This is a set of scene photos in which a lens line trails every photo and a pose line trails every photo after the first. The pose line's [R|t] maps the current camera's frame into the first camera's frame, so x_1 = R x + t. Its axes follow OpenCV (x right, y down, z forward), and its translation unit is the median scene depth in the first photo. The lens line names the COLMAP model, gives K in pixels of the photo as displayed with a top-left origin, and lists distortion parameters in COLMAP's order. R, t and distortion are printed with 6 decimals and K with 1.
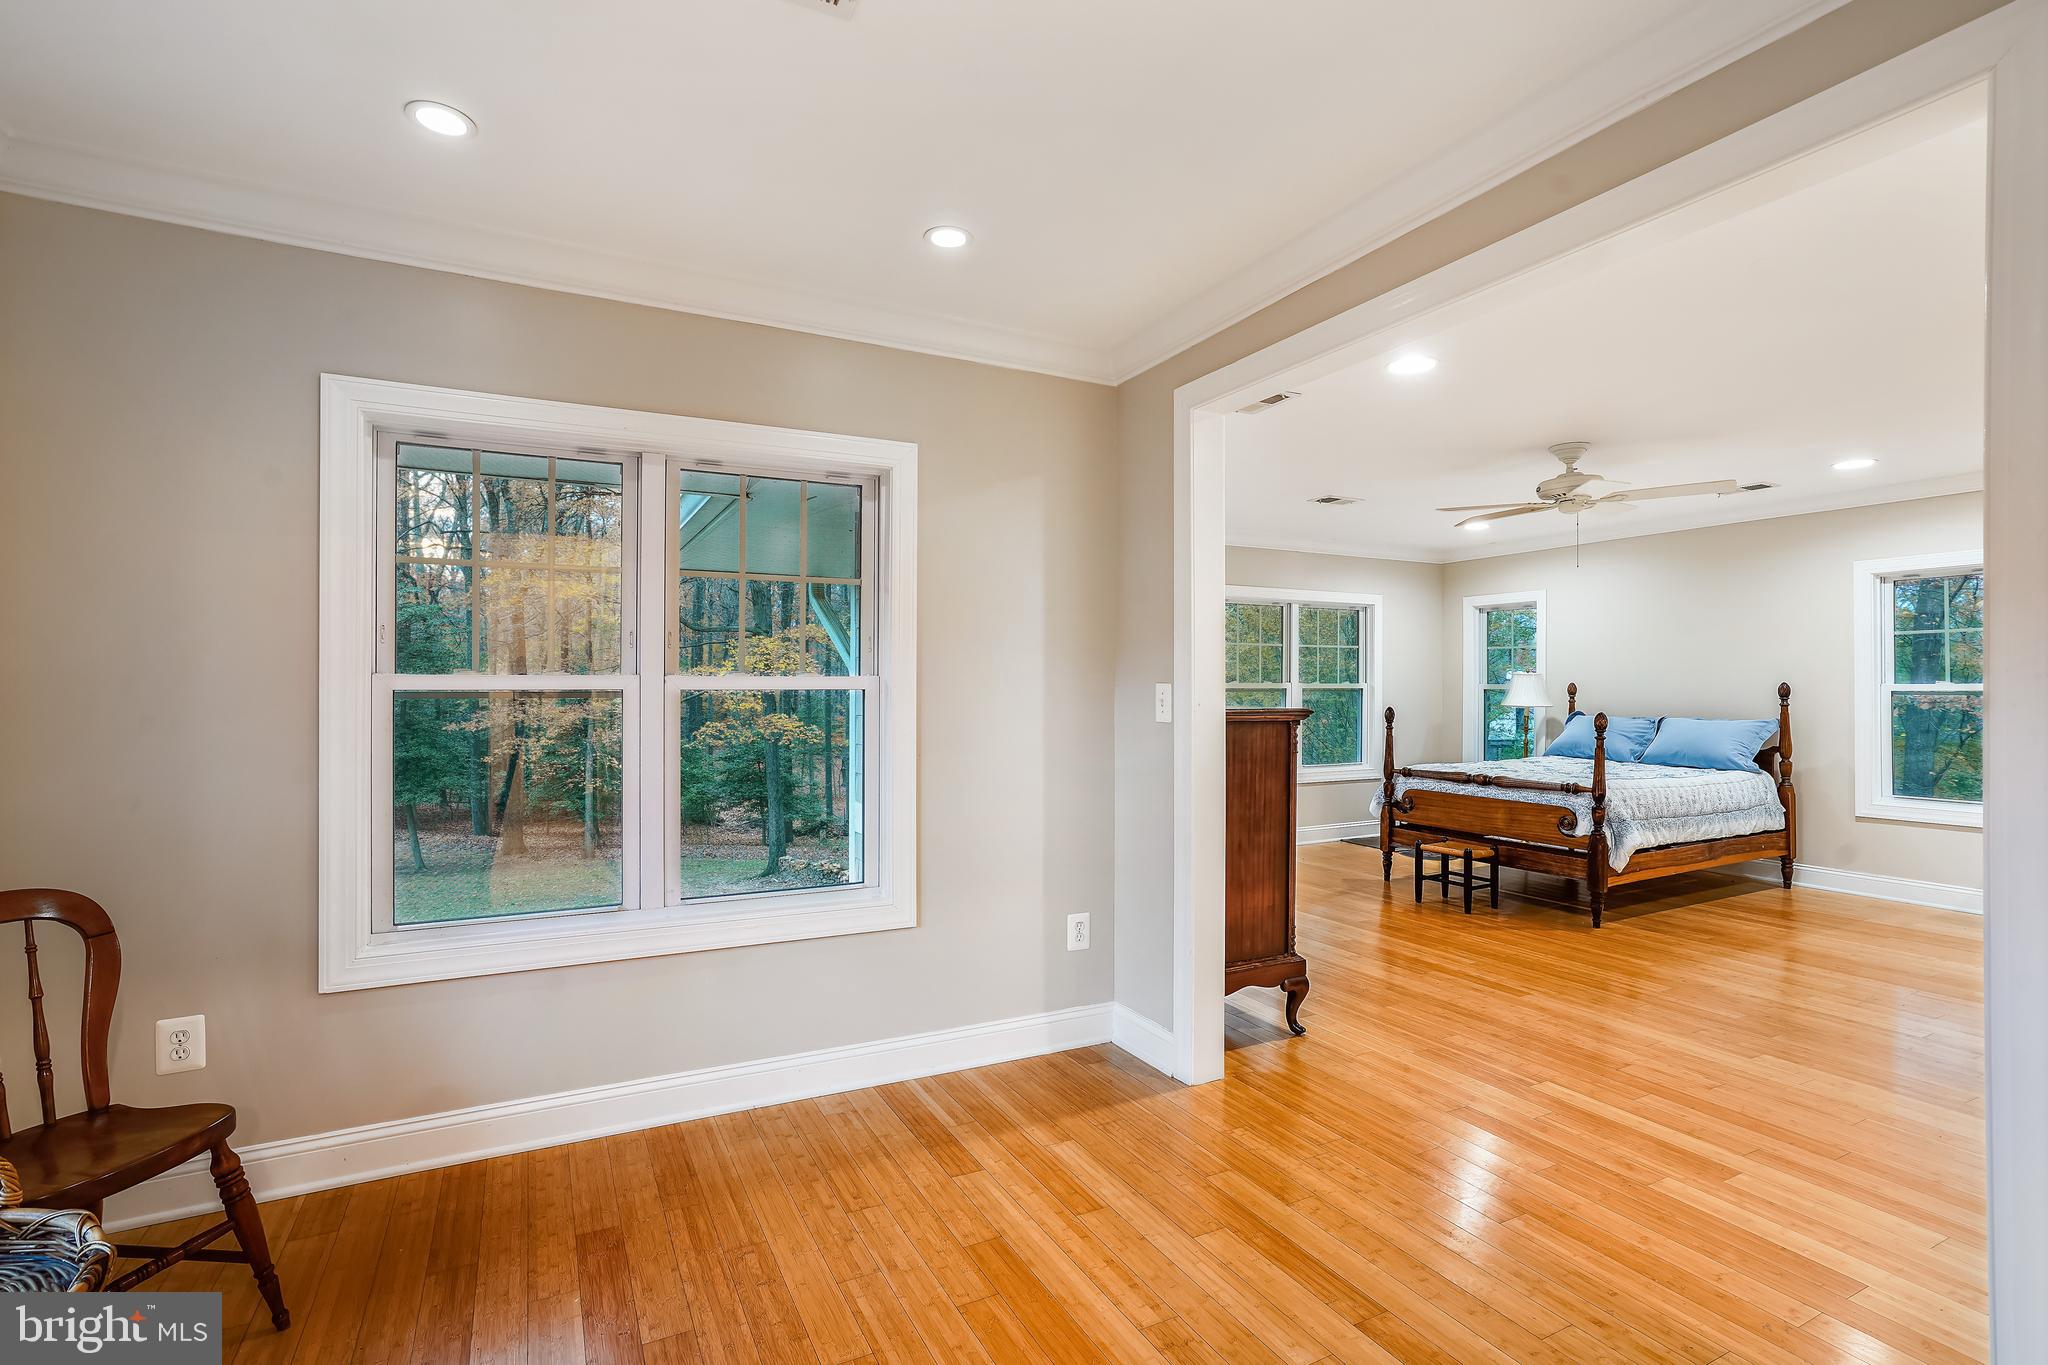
lens RADIAL K [[962.4, 0, 1027.8], [0, 962.4, 680.3], [0, 0, 1]] dist [-0.010253, 0.009090]
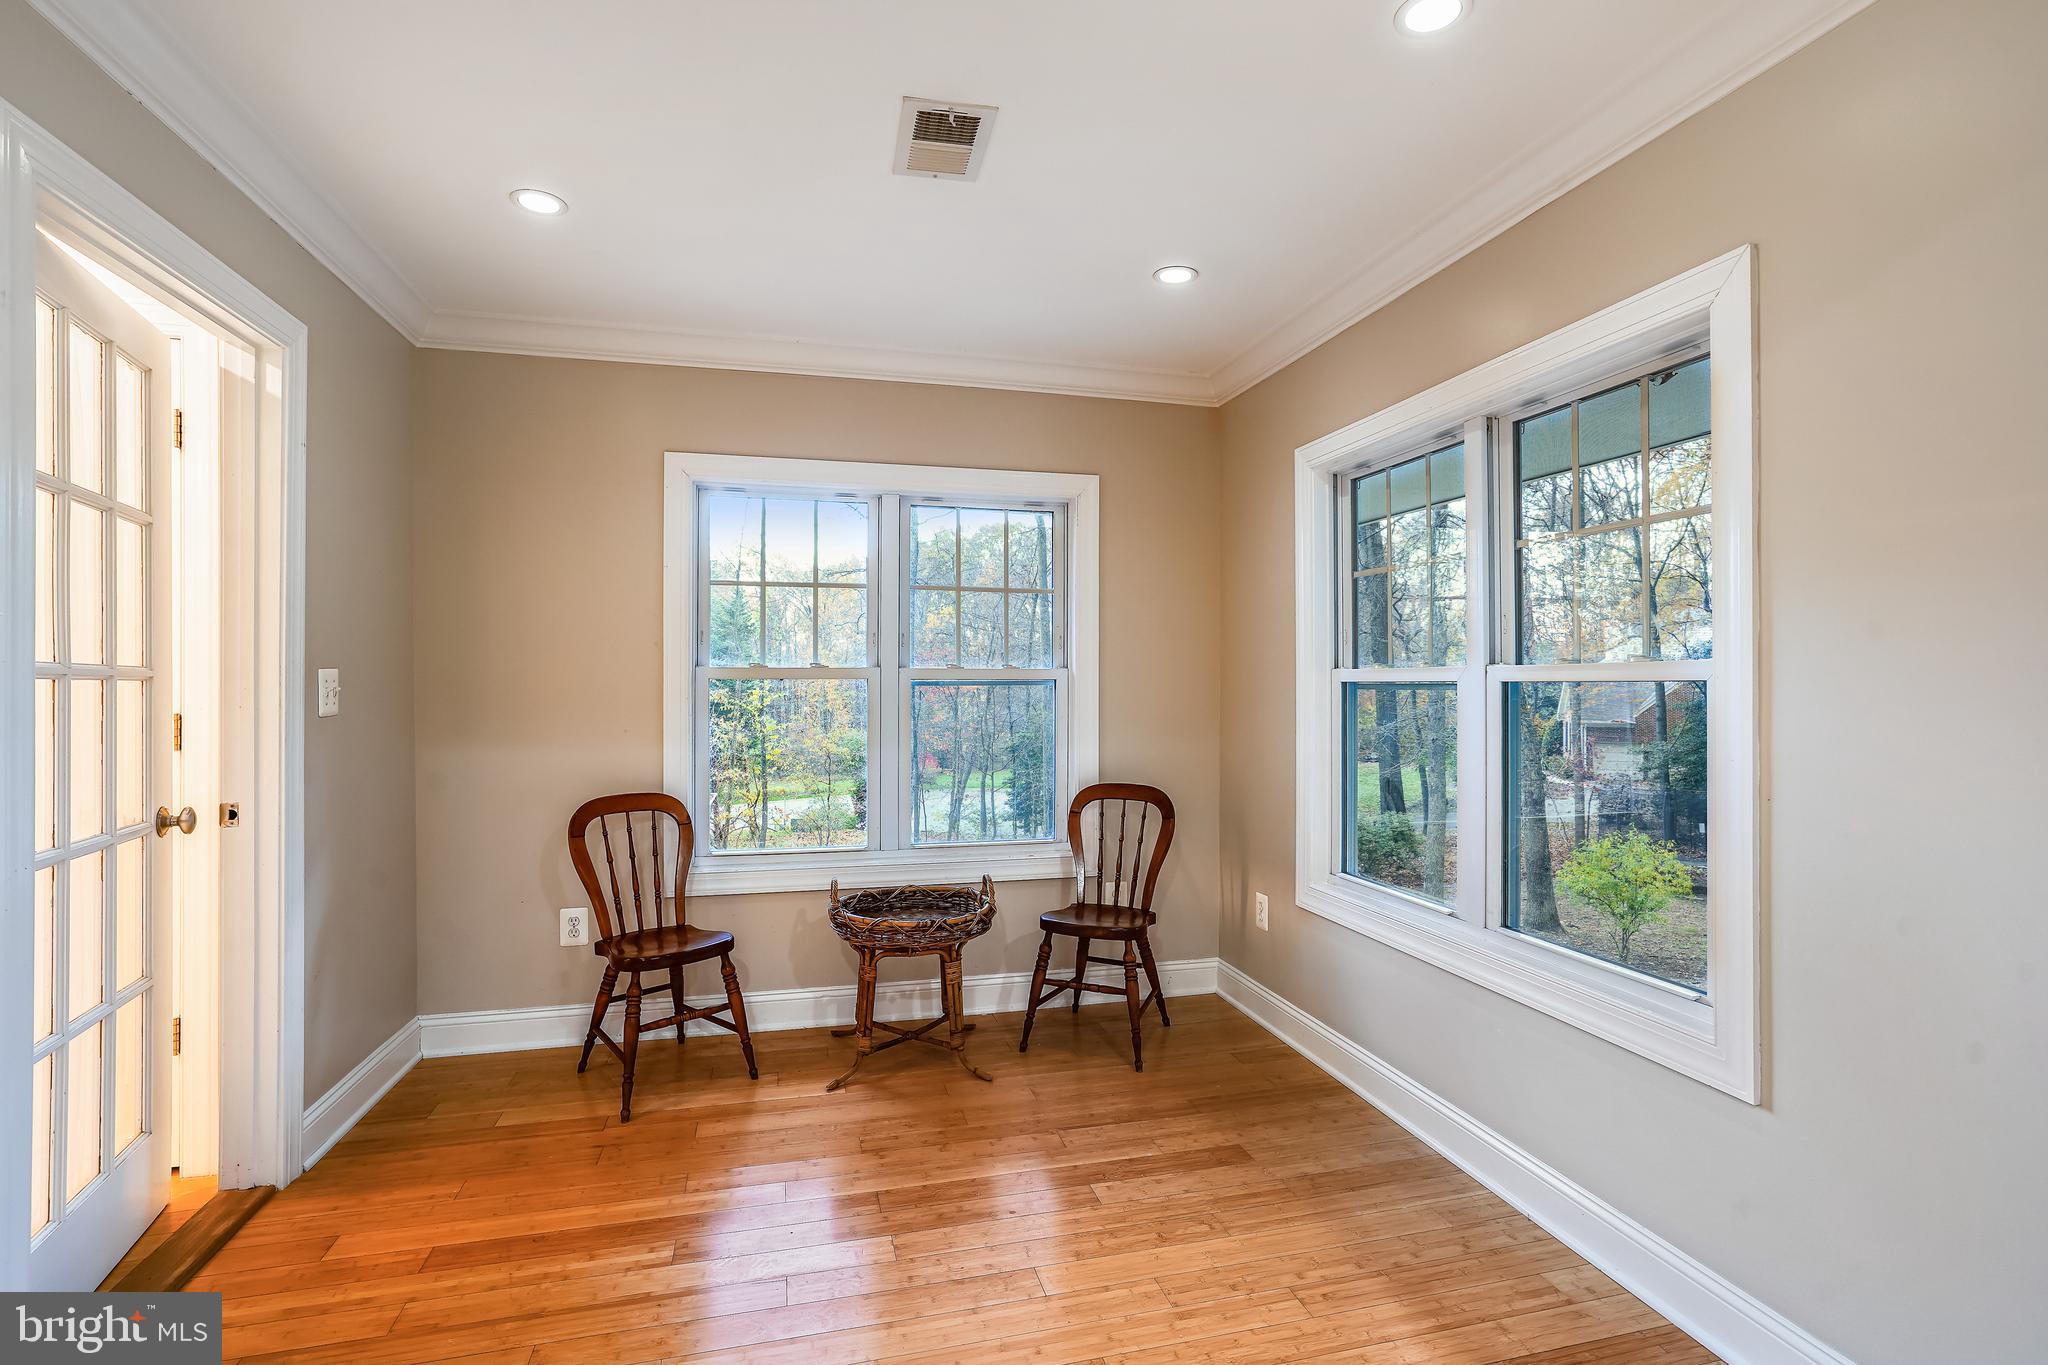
lens RADIAL K [[962.4, 0, 1023.0], [0, 962.4, 676.2], [0, 0, 1]] dist [-0.010253, 0.009090]
pose [[-0.225994, -0.009469, -0.974083, 0.662597], [-0.002021, 0.999955, -0.009252, 0.015949], [0.974127, -0.000123, -0.226003, 0.903413]]
